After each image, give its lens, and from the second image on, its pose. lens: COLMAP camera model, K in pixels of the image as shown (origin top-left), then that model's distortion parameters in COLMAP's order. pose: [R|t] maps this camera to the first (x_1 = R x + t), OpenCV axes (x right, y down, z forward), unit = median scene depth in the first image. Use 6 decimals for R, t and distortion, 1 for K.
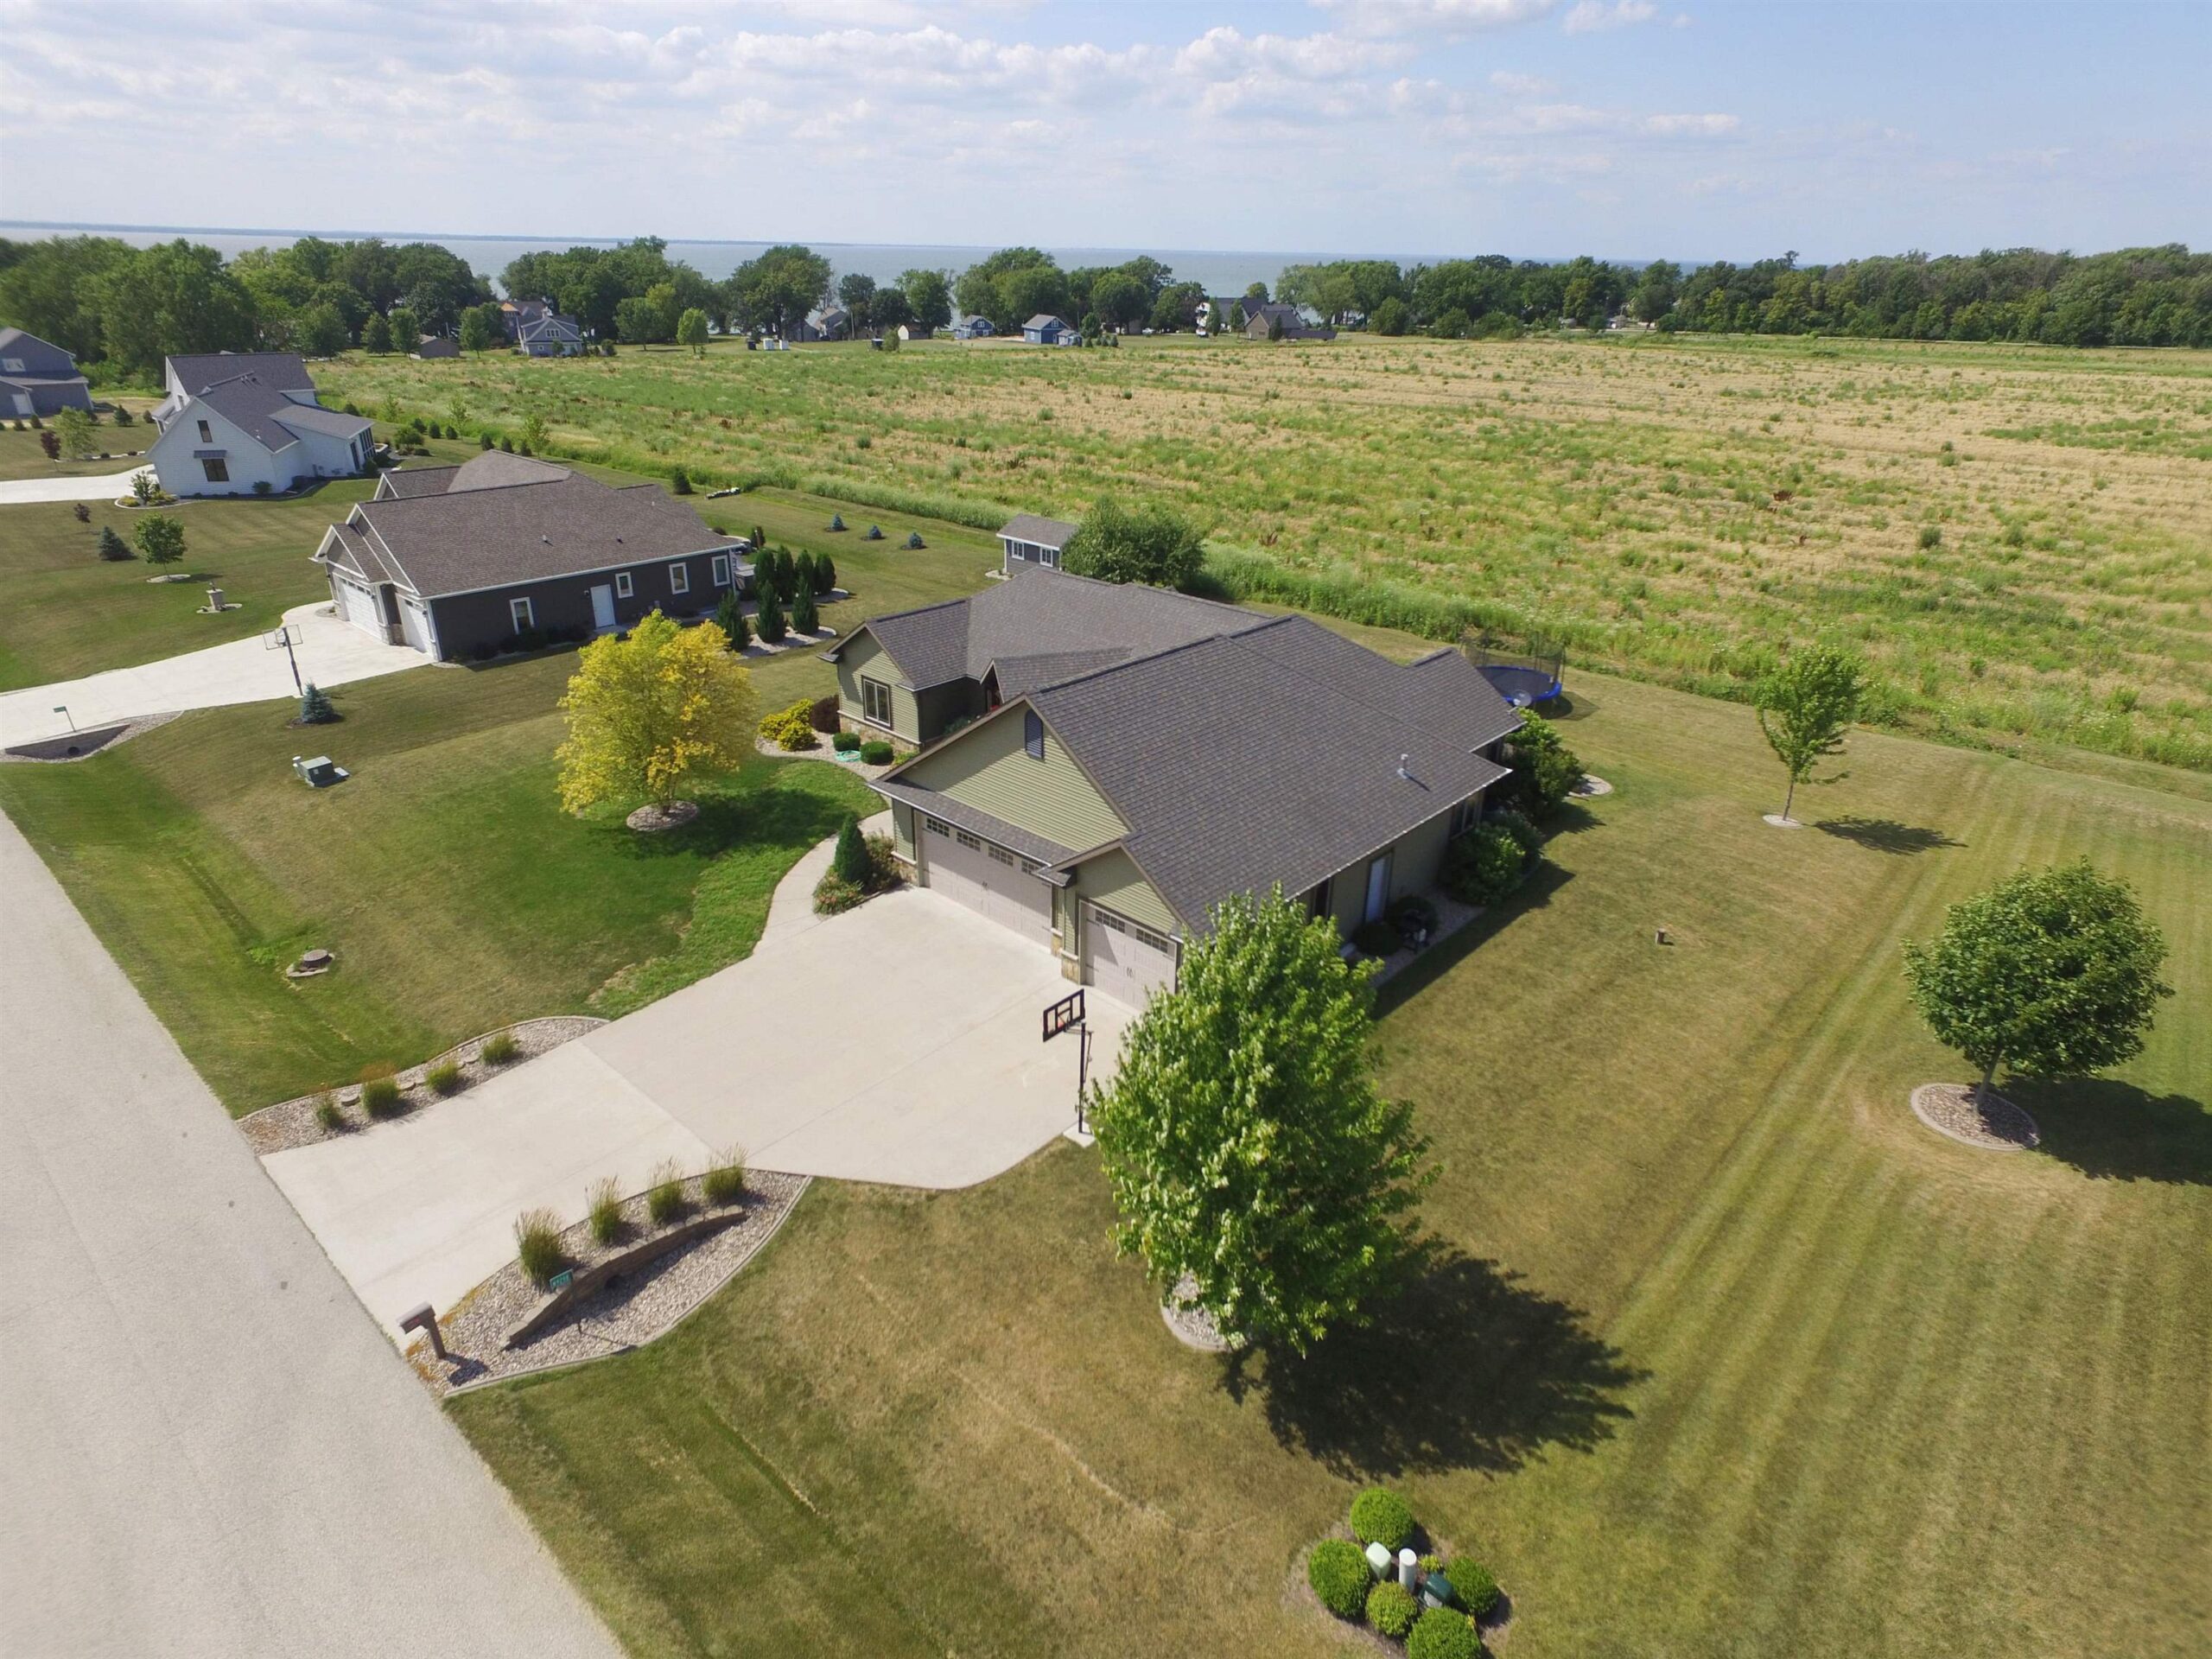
lens RADIAL K [[1265.8, 0, 1111.4], [0, 1265.8, 819.8], [0, 0, 1]] dist [-0.010741, 0.018387]
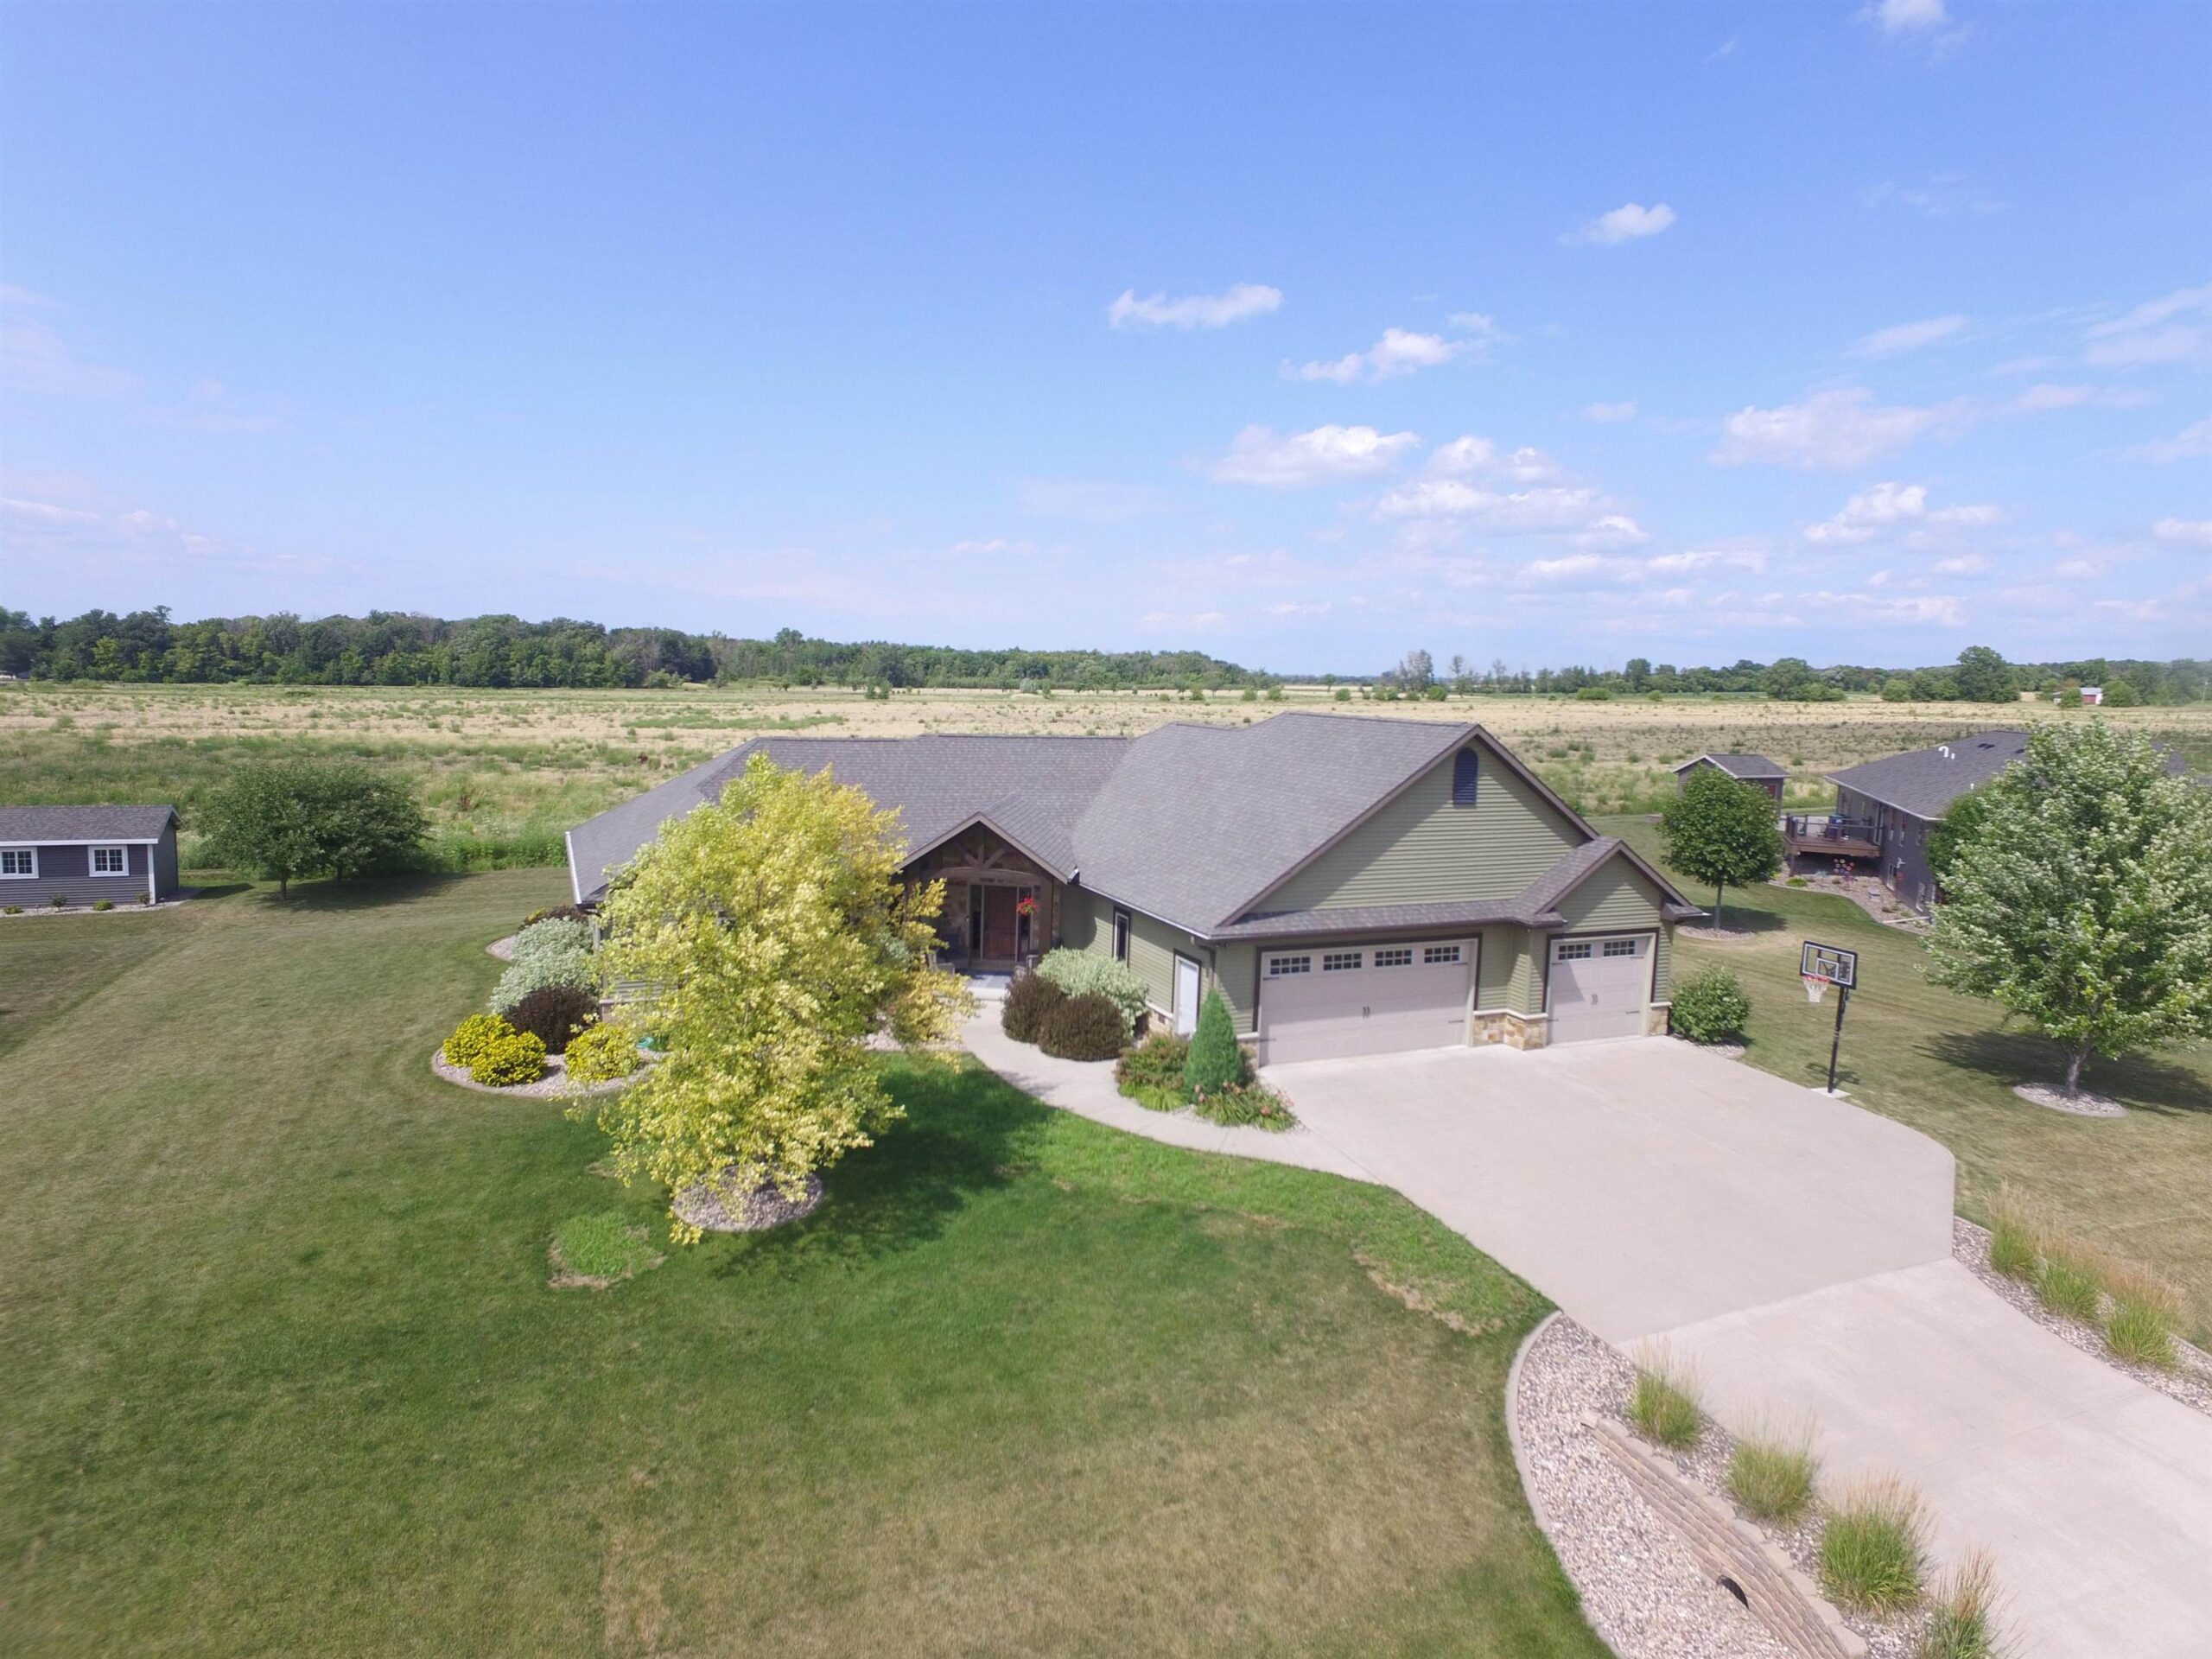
lens RADIAL K [[1265.8, 0, 1111.4], [0, 1265.8, 819.8], [0, 0, 1]] dist [-0.010741, 0.018387]
pose [[0.395560, -0.108164, 0.912049, -0.644350], [0.353058, 0.934645, -0.042280, -0.060805], [-0.847869, 0.338731, 0.407897, 0.579962]]
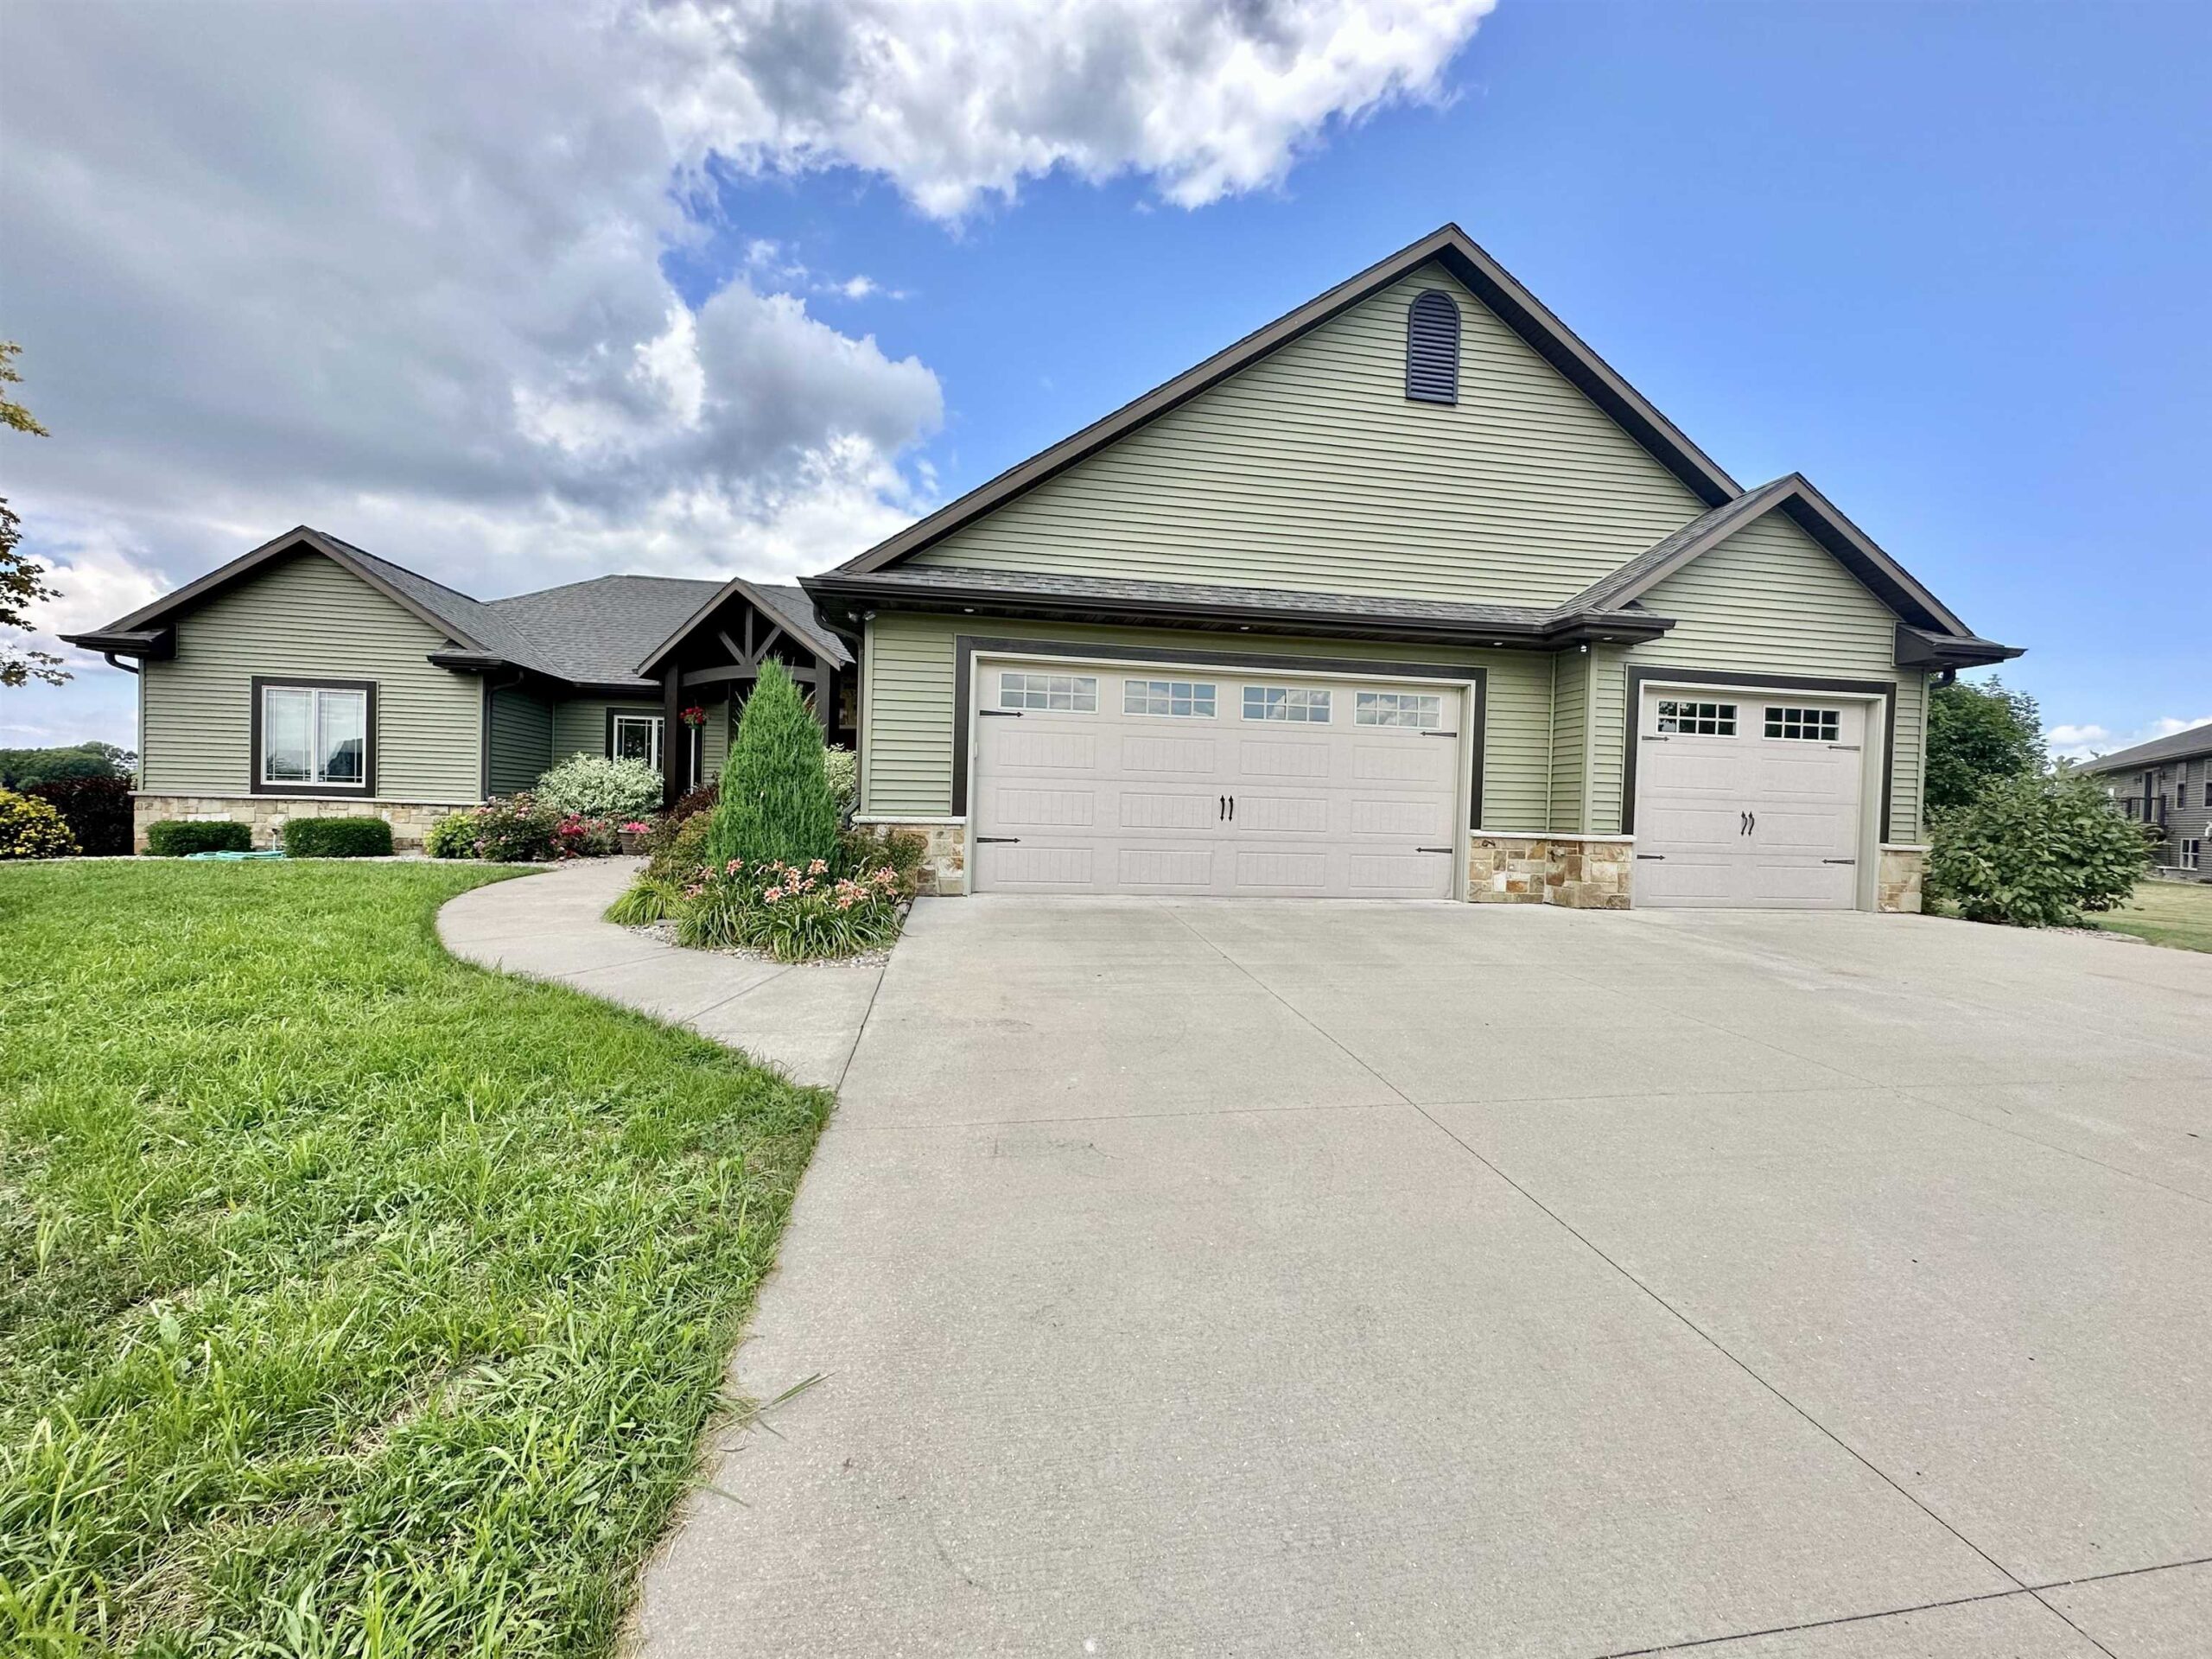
lens RADIAL K [[886.9, 0, 1106.0], [0, 886.9, 829.5], [0, 0, 1]] dist [0.000443, -0.000021]
pose [[0.617853, -0.019263, 0.786057, -0.239179], [0.305343, 0.927121, -0.217285, 0.085568], [-0.724585, 0.374267, 0.578706, 0.652874]]
